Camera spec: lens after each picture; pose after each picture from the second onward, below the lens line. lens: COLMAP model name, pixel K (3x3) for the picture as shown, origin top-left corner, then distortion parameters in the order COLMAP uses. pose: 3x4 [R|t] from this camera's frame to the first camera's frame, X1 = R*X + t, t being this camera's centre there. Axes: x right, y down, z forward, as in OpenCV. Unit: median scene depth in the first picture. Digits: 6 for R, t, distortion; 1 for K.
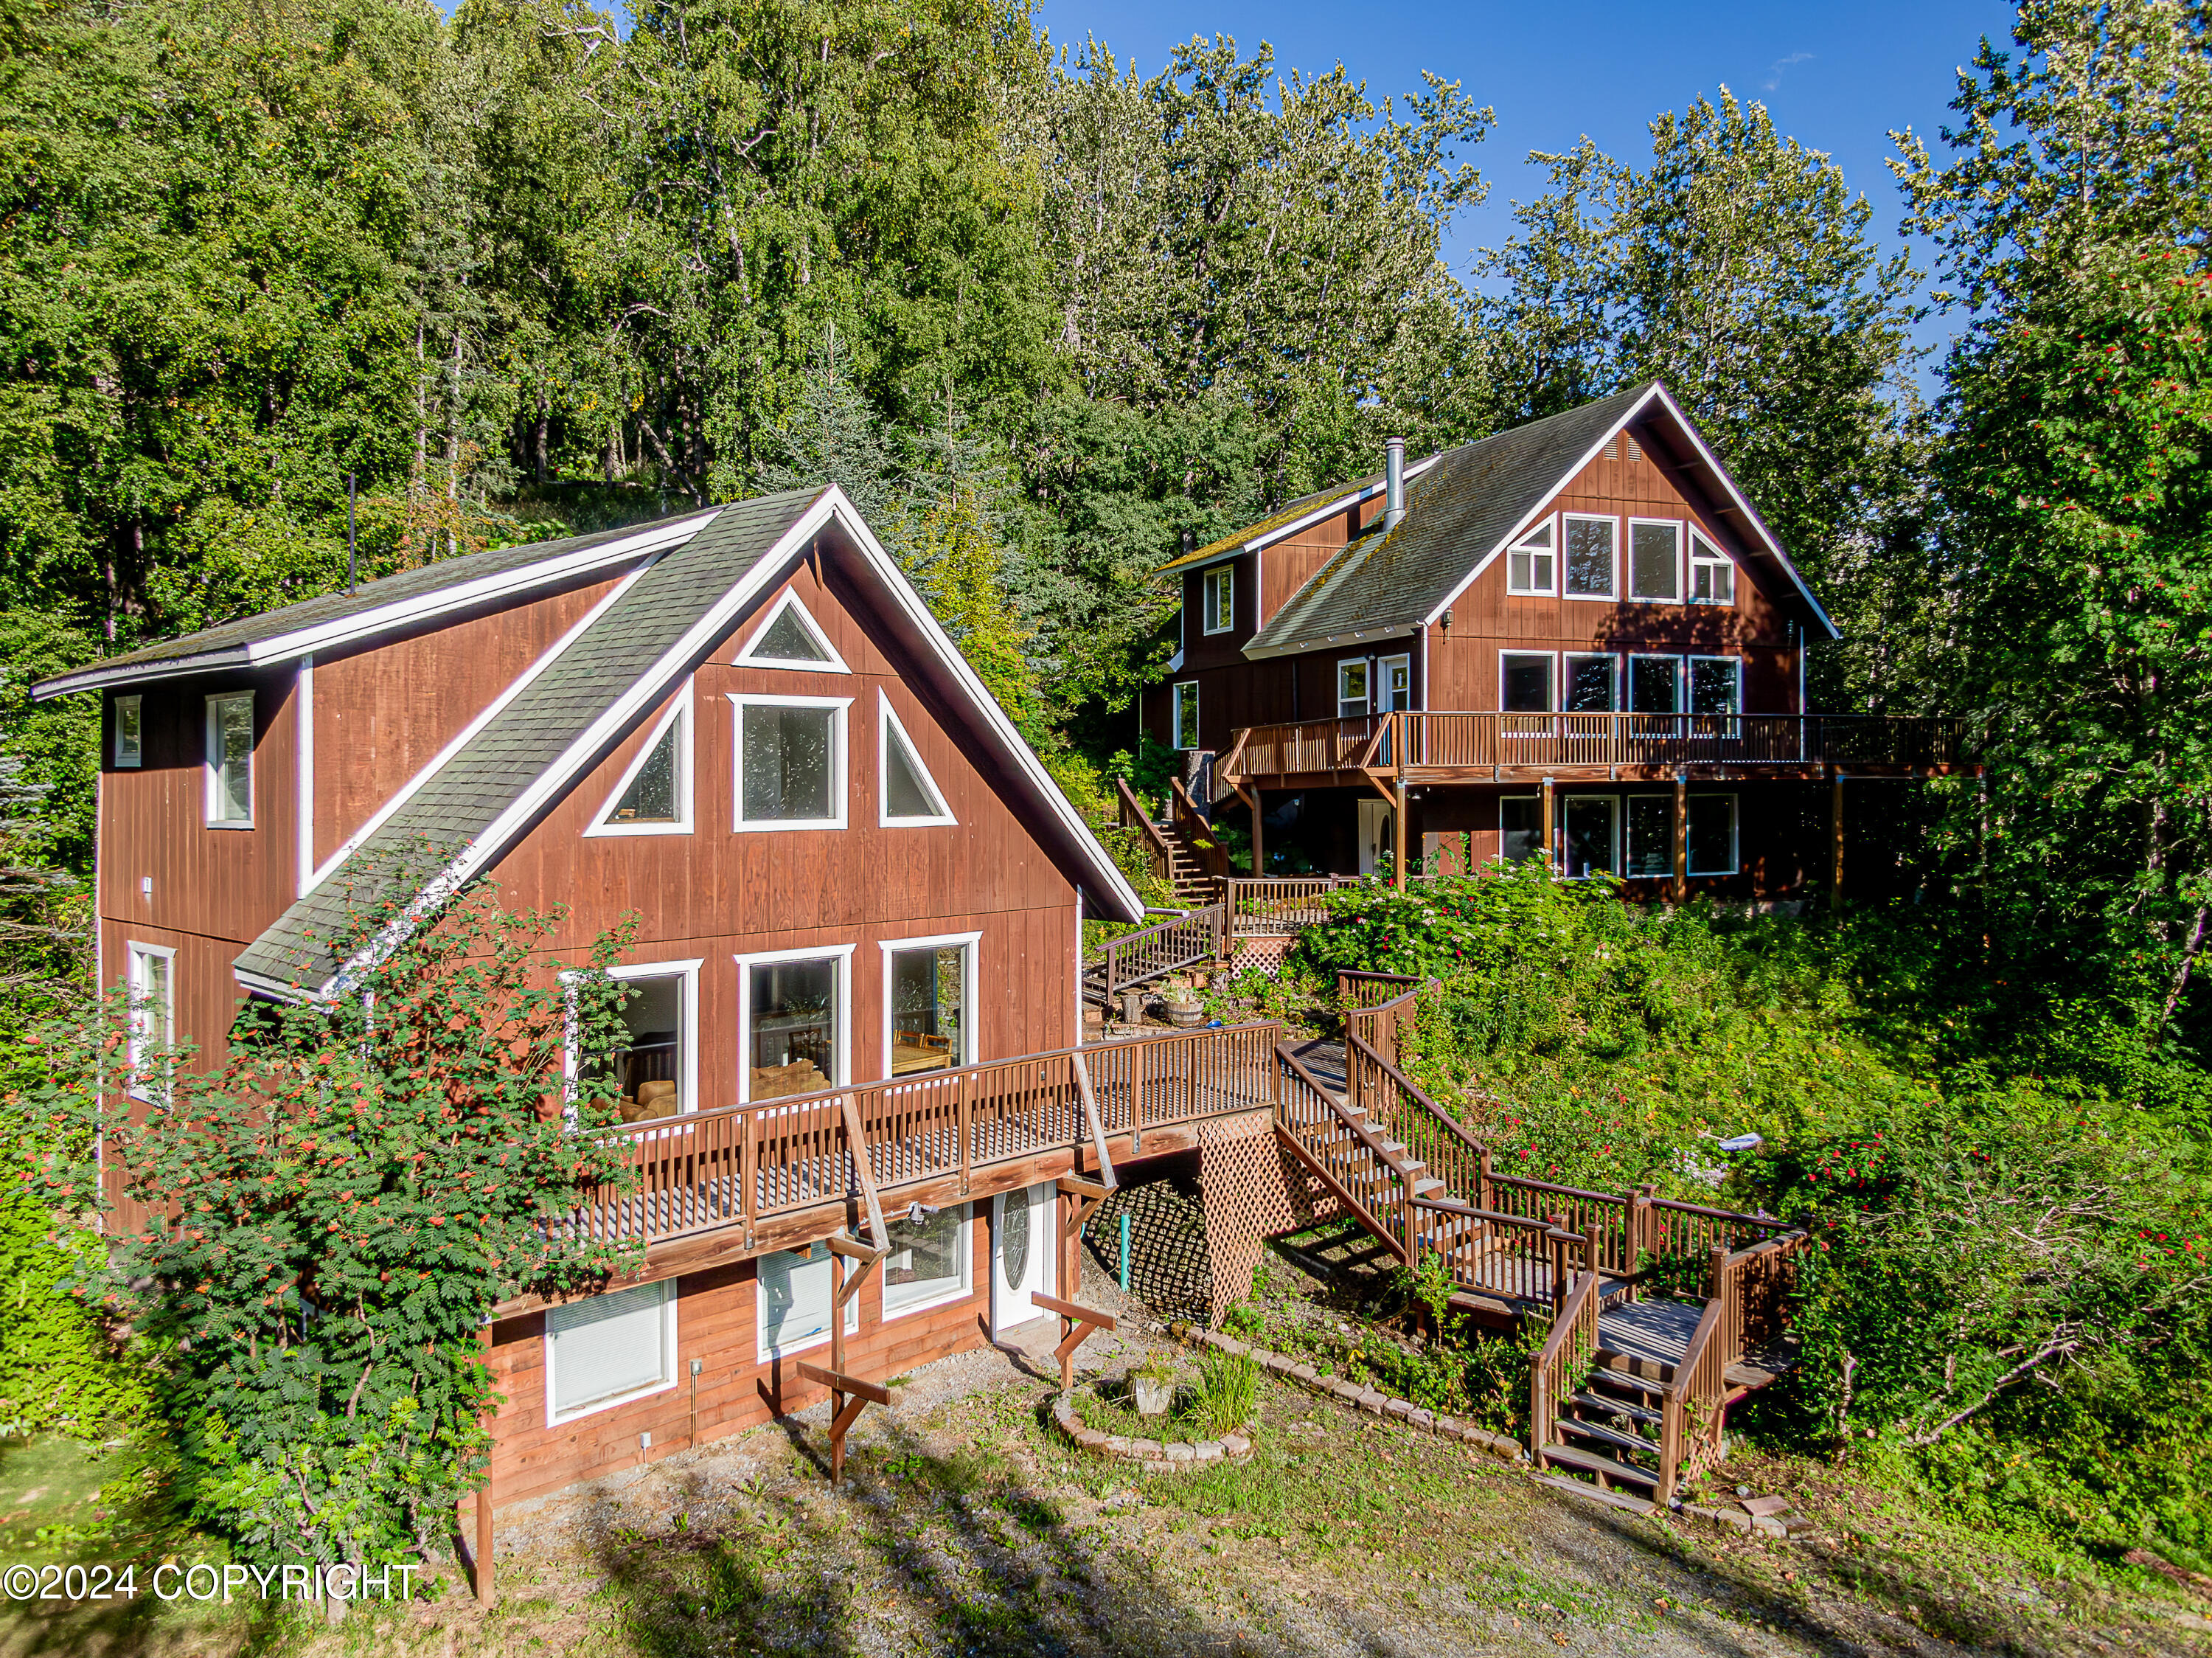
lens RADIAL K [[1608.0, 0, 1102.3], [0, 1608.0, 790.8], [0, 0, 1]] dist [0.040243, -0.065951]
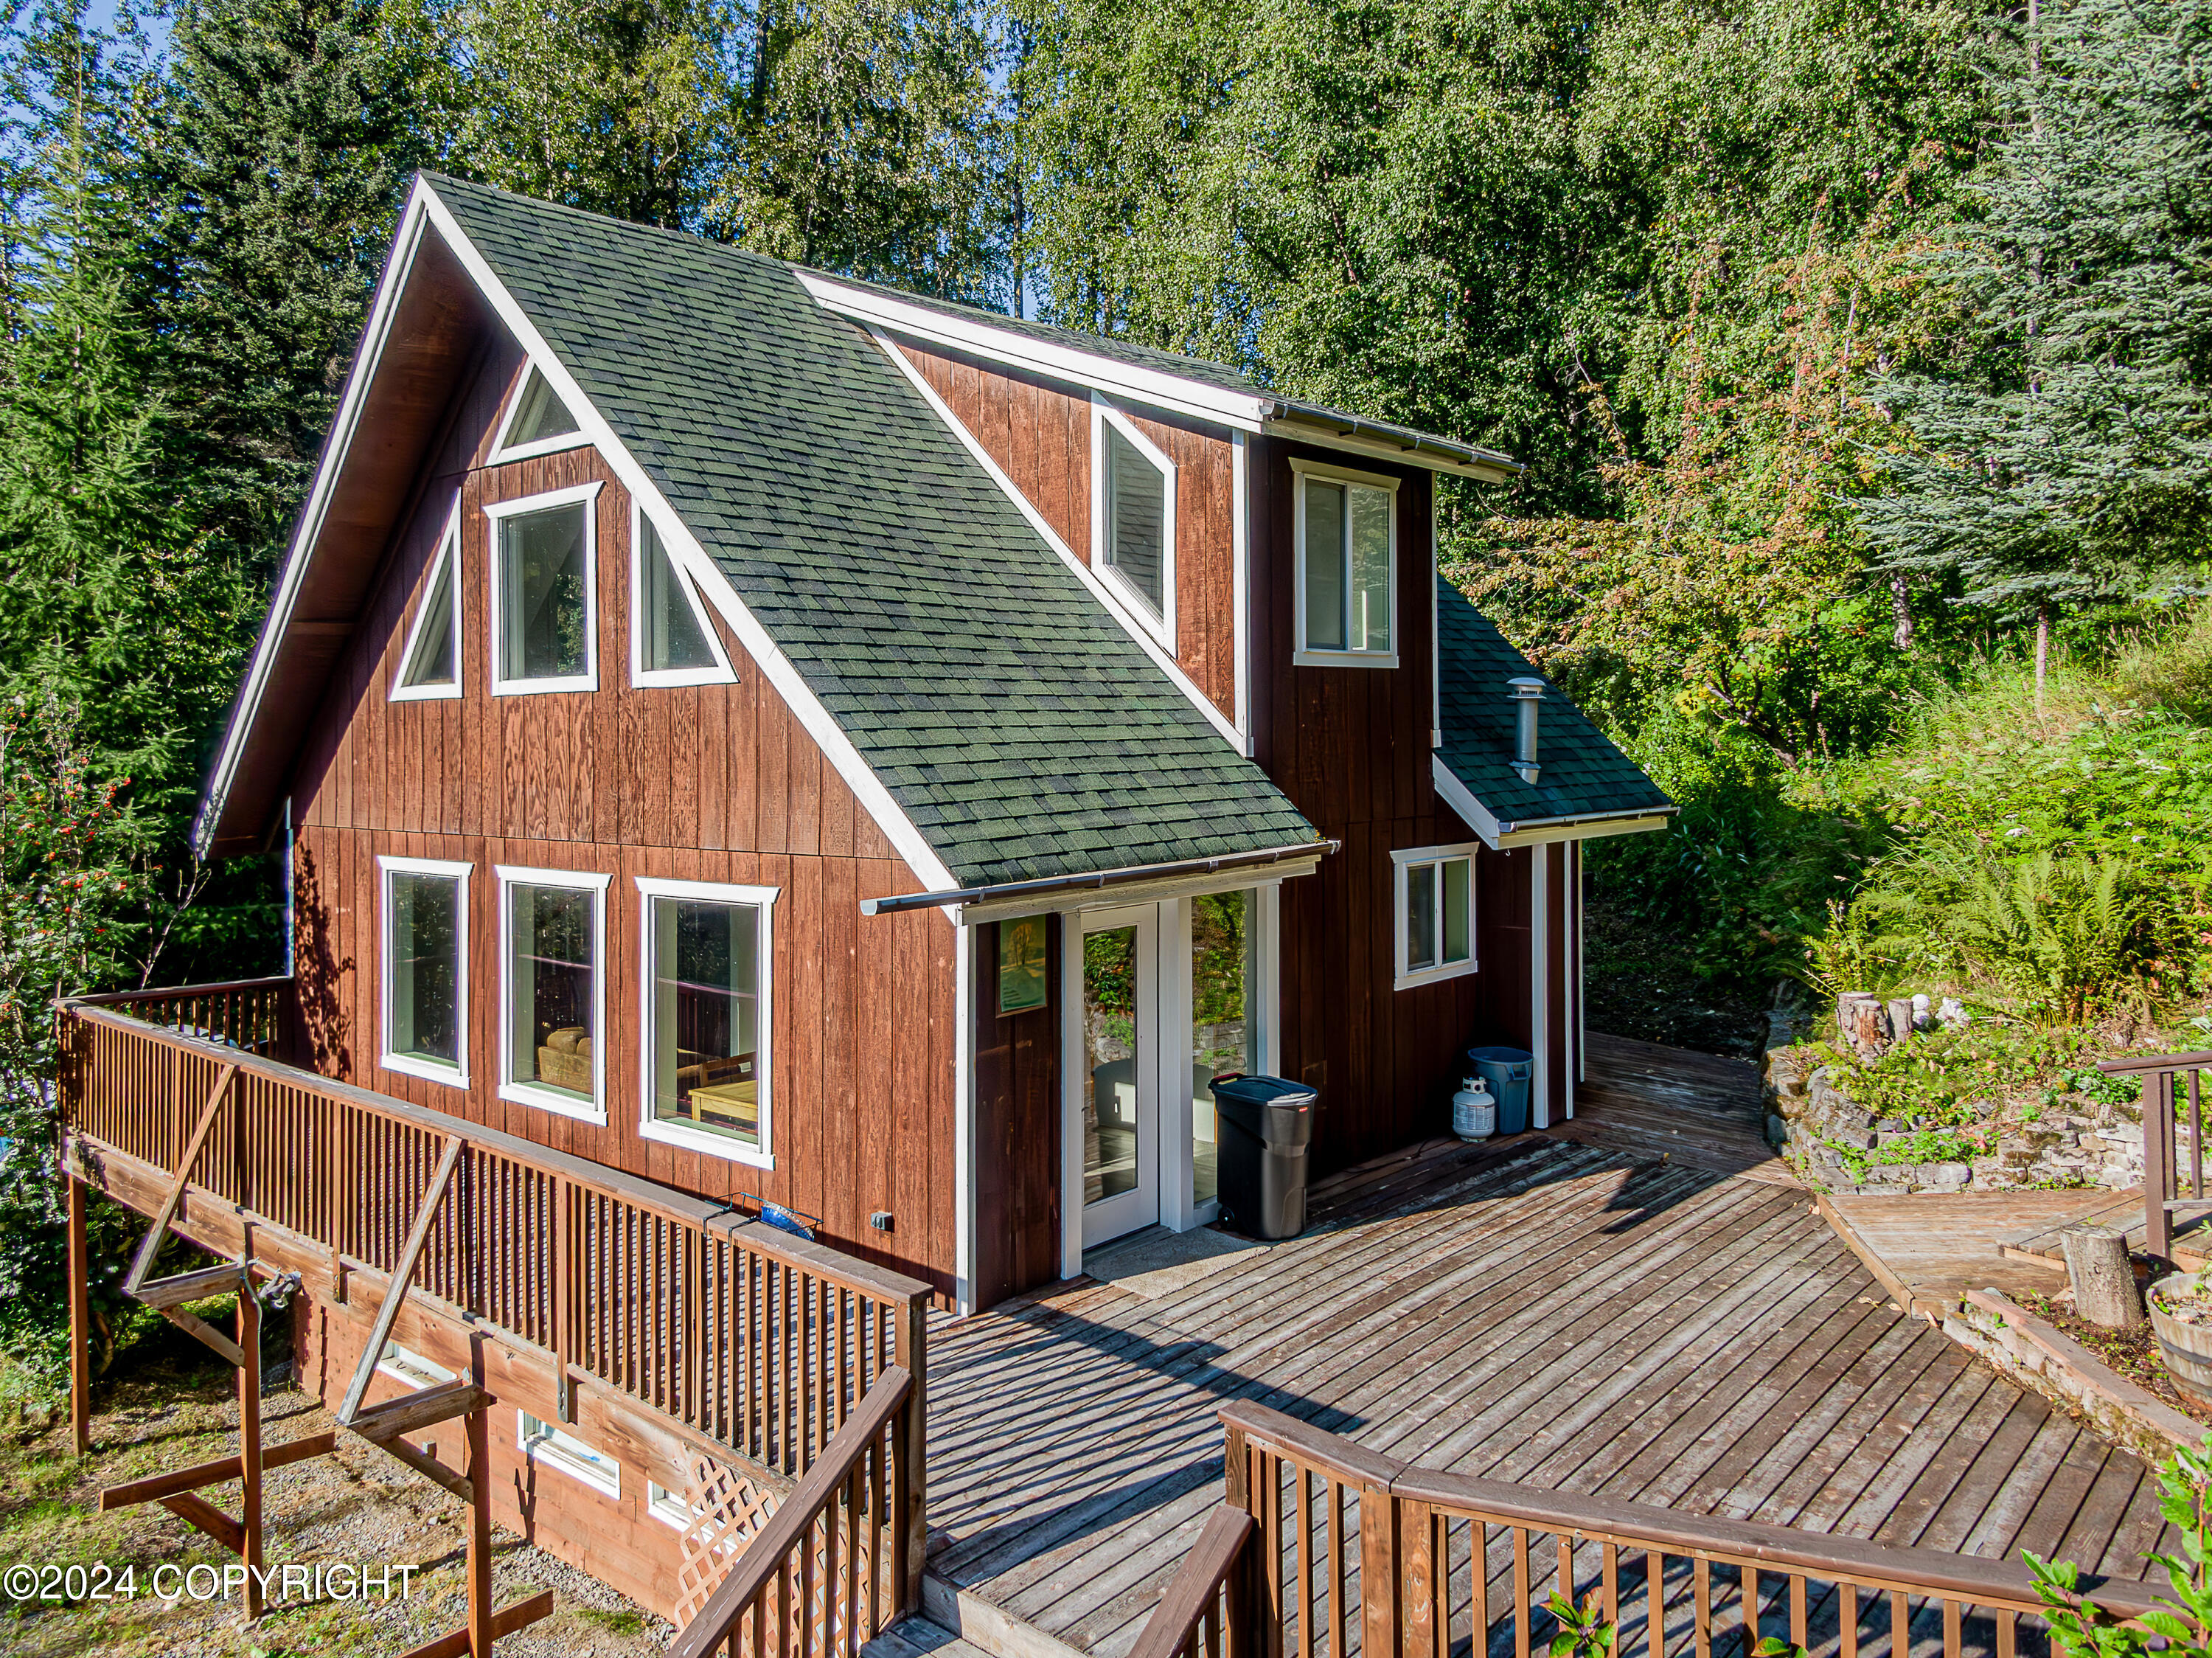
lens RADIAL K [[1620.8, 0, 1092.1], [0, 1620.8, 732.1], [0, 0, 1]] dist [0.036774, -0.050649]
pose [[0.026786, 0.005184, -0.999628, 0.311367], [0.012757, 0.999903, 0.005527, 0.025057], [0.999560, -0.012900, 0.026717, 0.757630]]
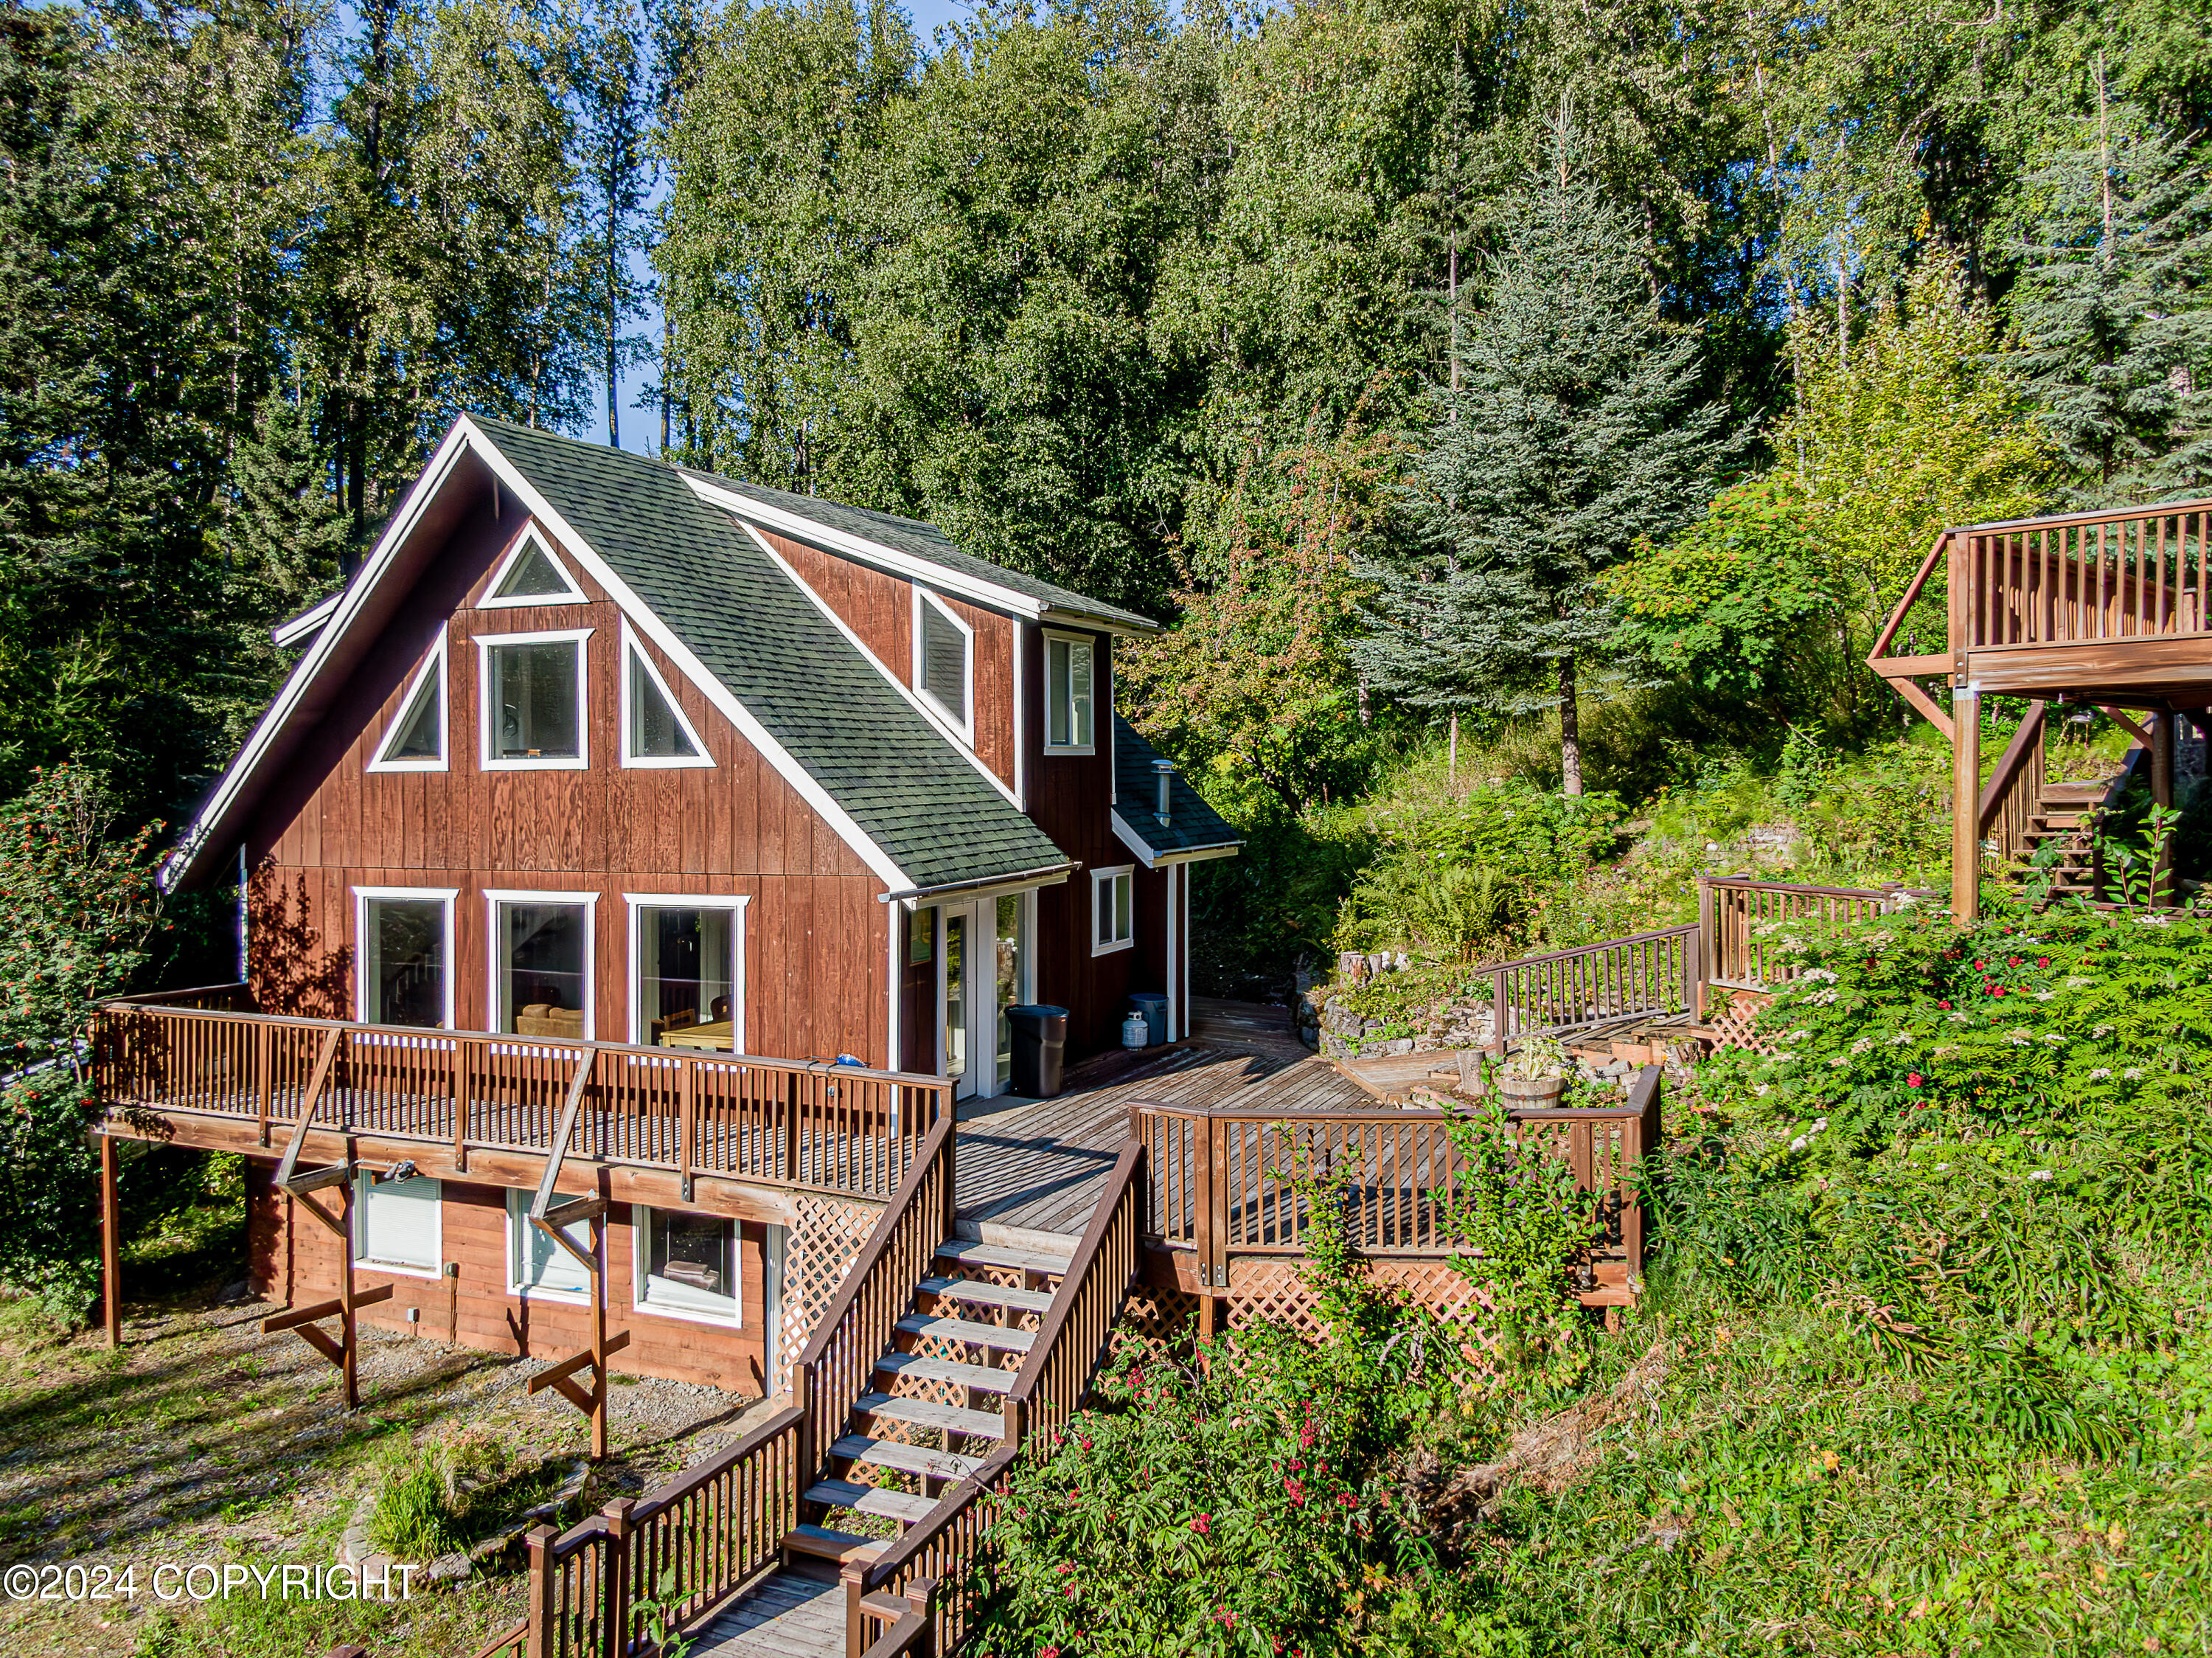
lens RADIAL K [[1608.0, 0, 1102.3], [0, 1608.0, 790.8], [0, 0, 1]] dist [0.040243, -0.065951]
pose [[0.325345, 0.016269, -0.945456, 0.532136], [0.008262, 0.999765, 0.020047, 0.012766], [0.945559, -0.014333, 0.325134, 0.629315]]
